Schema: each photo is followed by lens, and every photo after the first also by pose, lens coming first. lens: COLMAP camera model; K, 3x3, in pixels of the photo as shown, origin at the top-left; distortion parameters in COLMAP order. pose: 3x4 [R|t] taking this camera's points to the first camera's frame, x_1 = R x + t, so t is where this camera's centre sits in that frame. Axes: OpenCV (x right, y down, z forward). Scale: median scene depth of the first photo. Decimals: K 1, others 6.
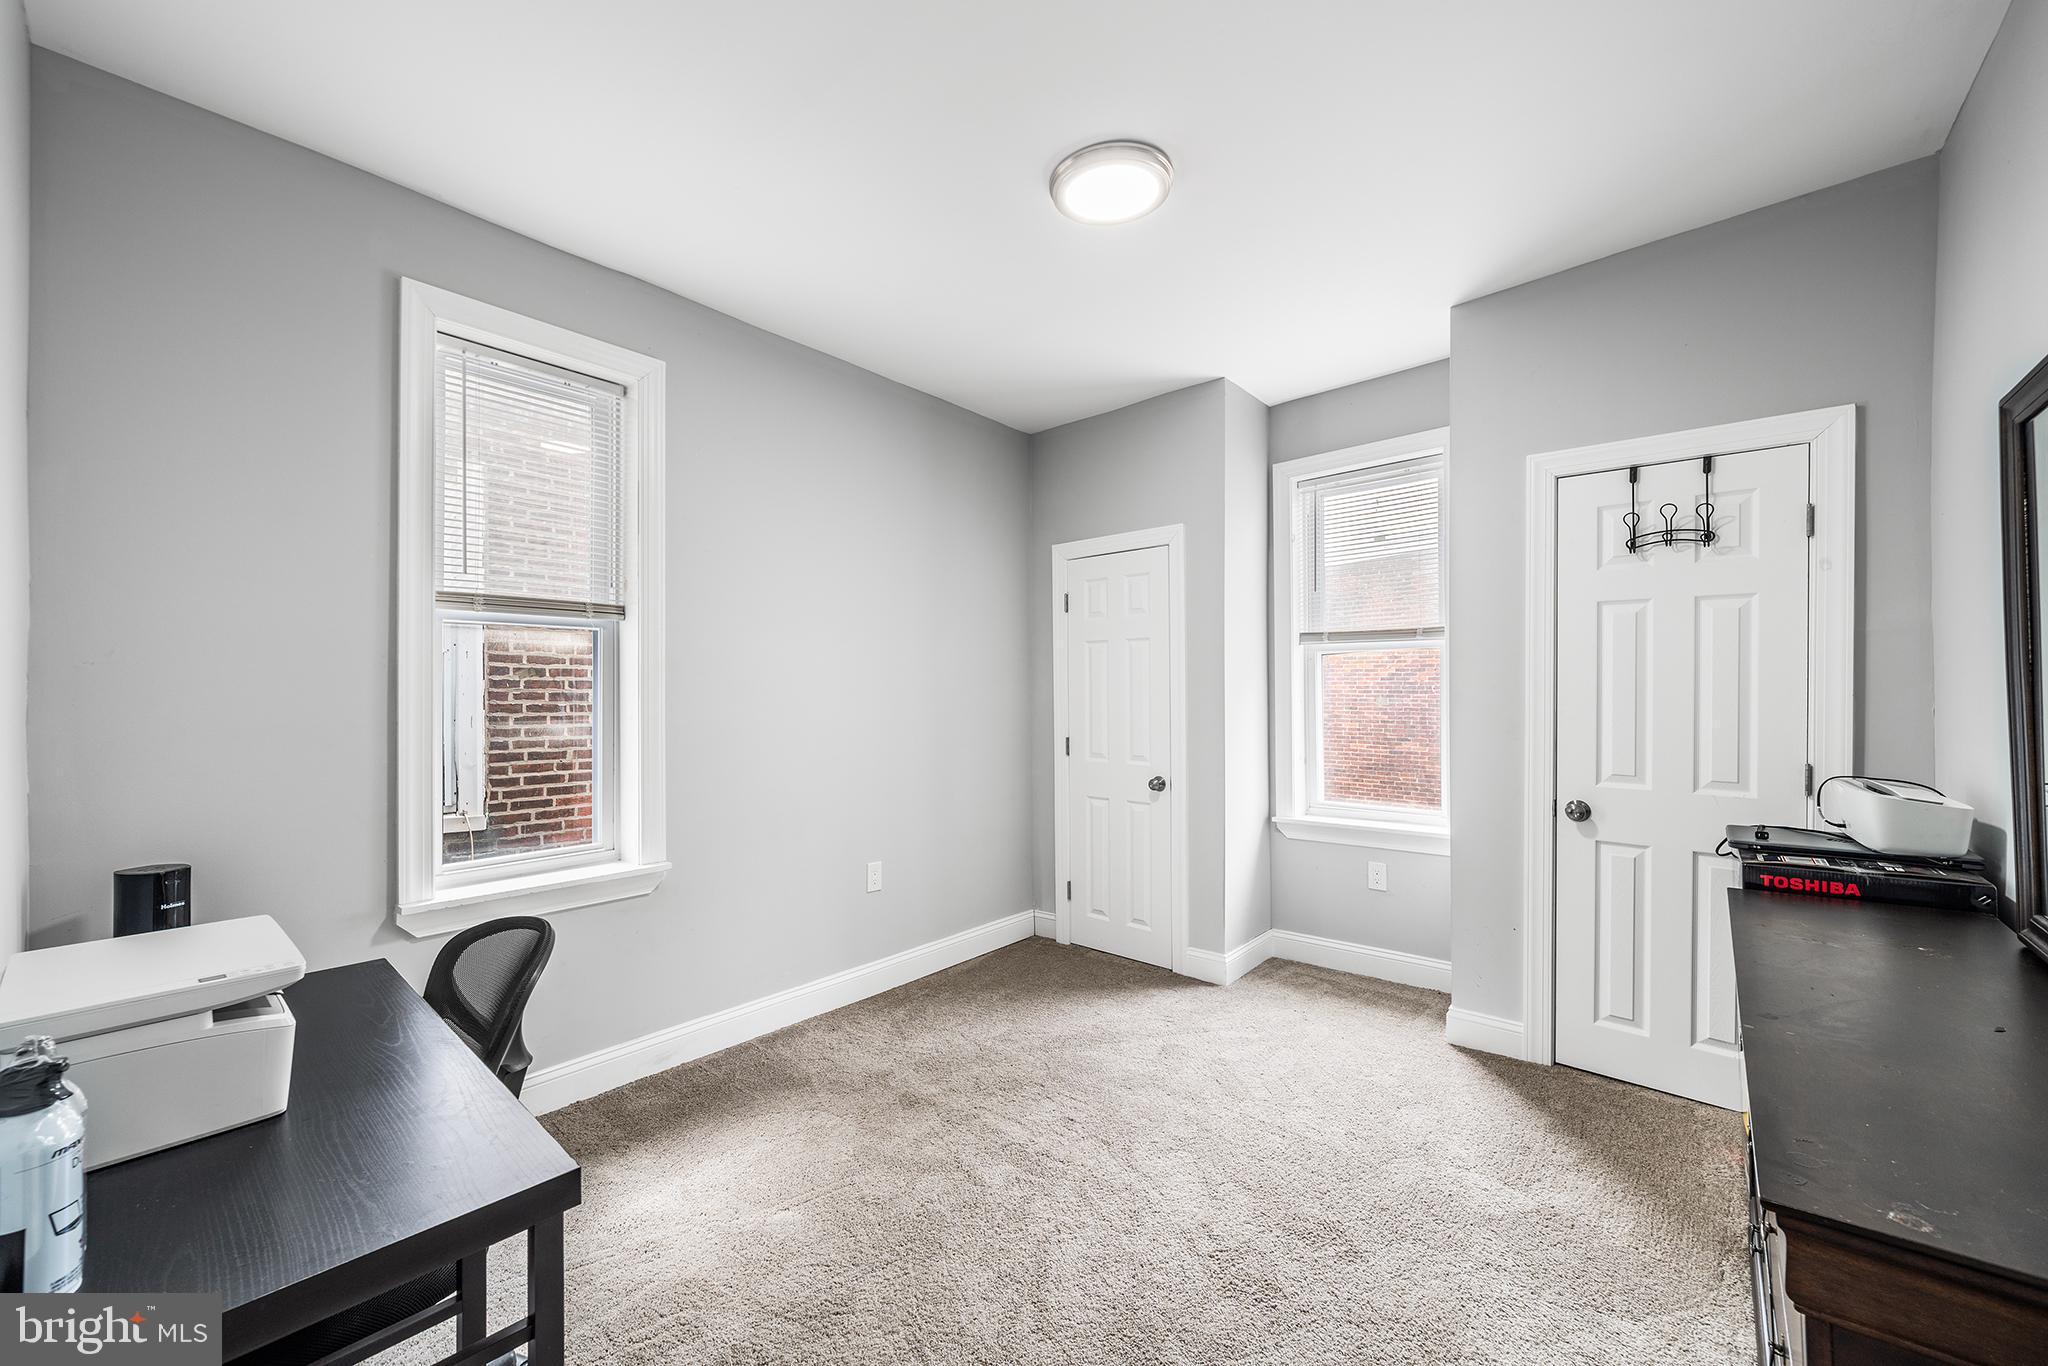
lens RADIAL K [[794.7, 0, 1024.0], [0, 794.7, 683.0], [0, 0, 1]] dist [-0.000017, 0.000042]
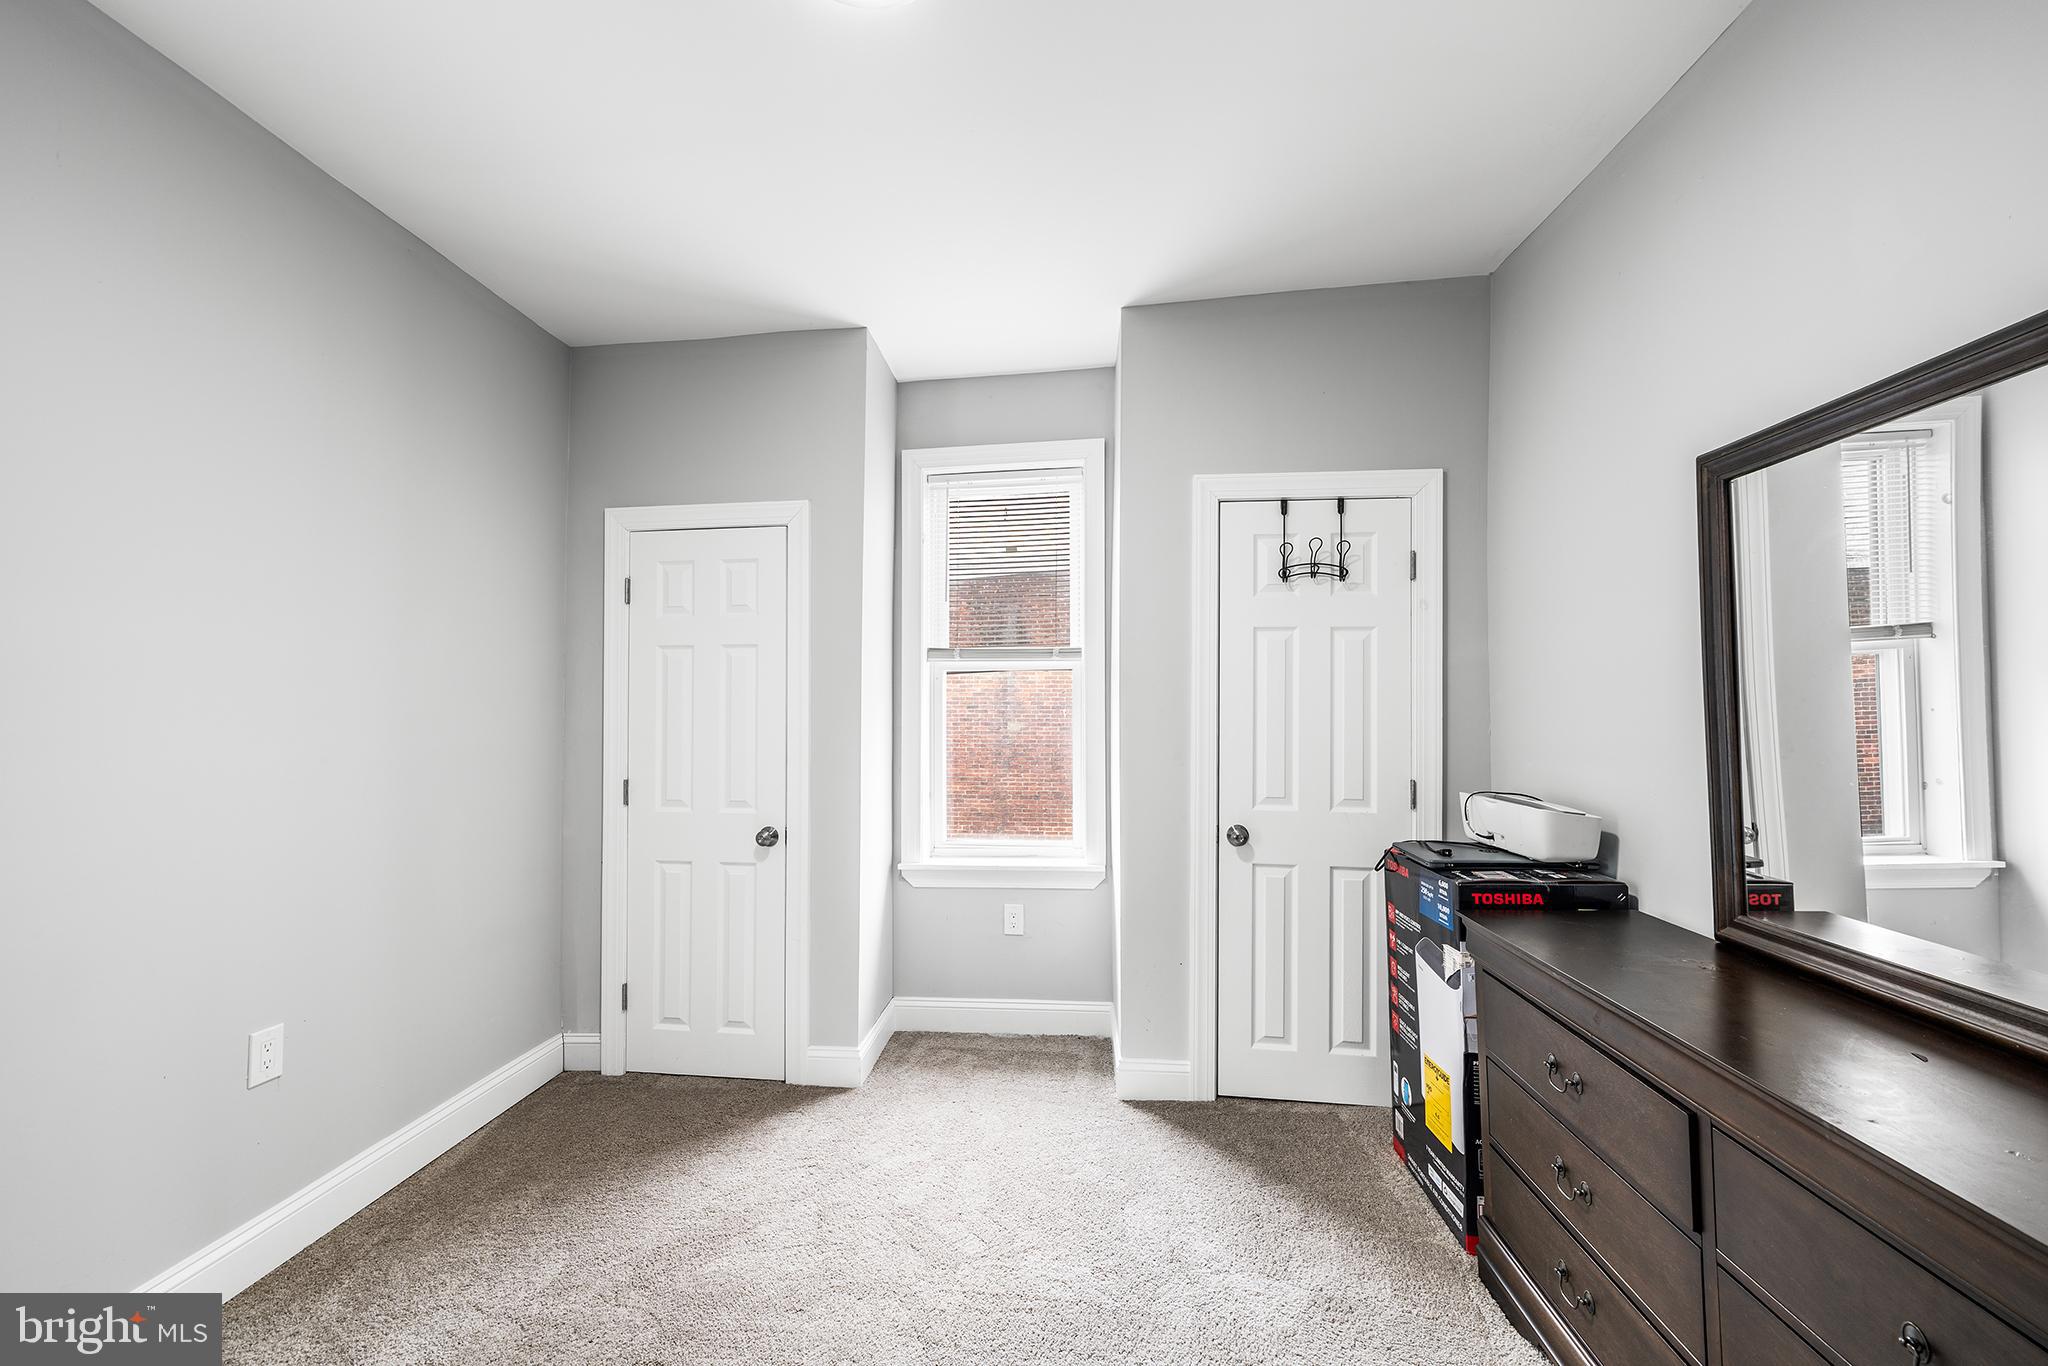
lens RADIAL K [[809.9, 0, 1018.6], [0, 809.9, 686.3], [0, 0, 1]] dist [-0.000769, -0.000216]
pose [[0.820652, 0.020603, 0.571057, -0.098216], [-0.006975, 0.999636, -0.026043, 0.001757], [-0.571386, 0.017389, 0.820497, 0.276932]]
